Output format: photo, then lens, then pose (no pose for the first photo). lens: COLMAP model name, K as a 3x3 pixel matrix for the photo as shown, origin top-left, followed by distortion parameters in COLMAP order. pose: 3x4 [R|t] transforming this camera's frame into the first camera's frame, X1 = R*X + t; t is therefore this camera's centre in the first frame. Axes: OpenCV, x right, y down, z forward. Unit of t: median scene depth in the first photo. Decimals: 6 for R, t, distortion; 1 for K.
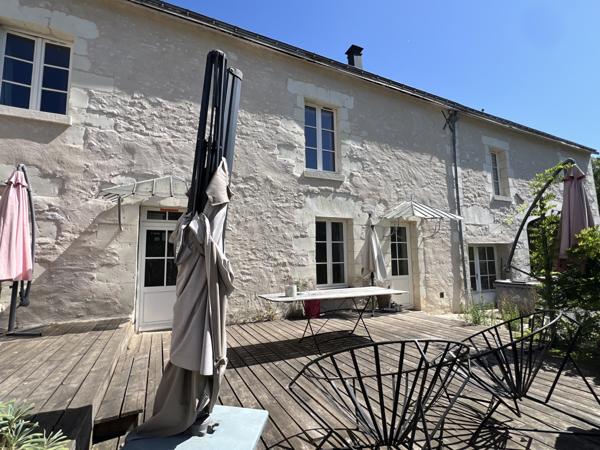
lens RADIAL K [[288.0, 0, 297.5], [0, 288.0, 227.8], [0, 0, 1]] dist [-0.002251, 0.002301]
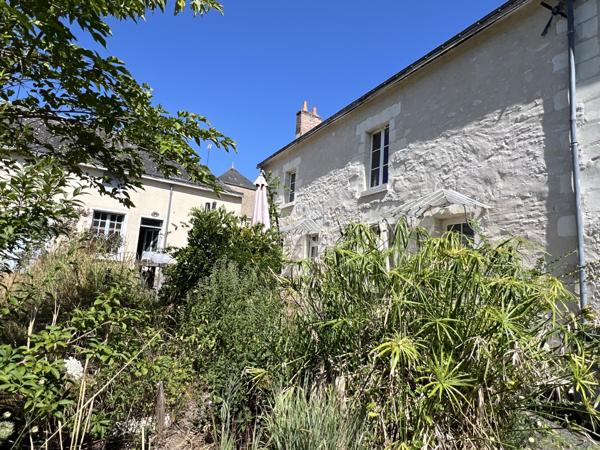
lens RADIAL K [[365.3, 0, 299.2], [0, 365.3, 223.6], [0, 0, 1]] dist [0.007667, 0.000160]
pose [[0.015693, -0.118969, -0.992774, 1.878792], [0.038951, 0.992215, -0.118287, 0.134739], [0.999118, -0.036813, 0.020205, 0.825102]]
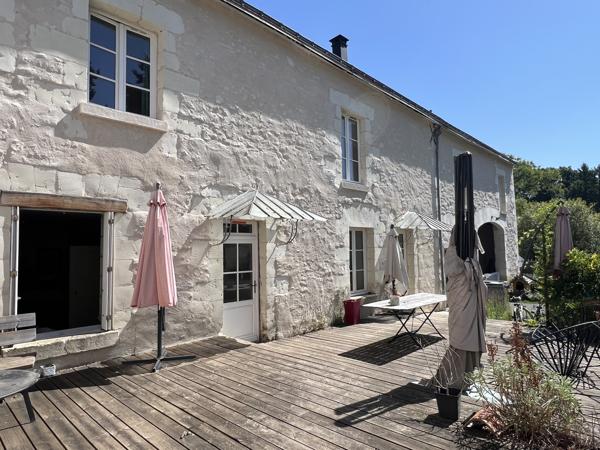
lens RADIAL K [[365.3, 0, 301.9], [0, 365.3, 227.8], [0, 0, 1]] dist [0.007667, 0.000160]
pose [[0.939396, 0.017125, 0.342407, -0.657984], [-0.030637, 0.998949, 0.034092, -0.090210], [-0.341464, -0.042516, 0.938933, -0.210115]]
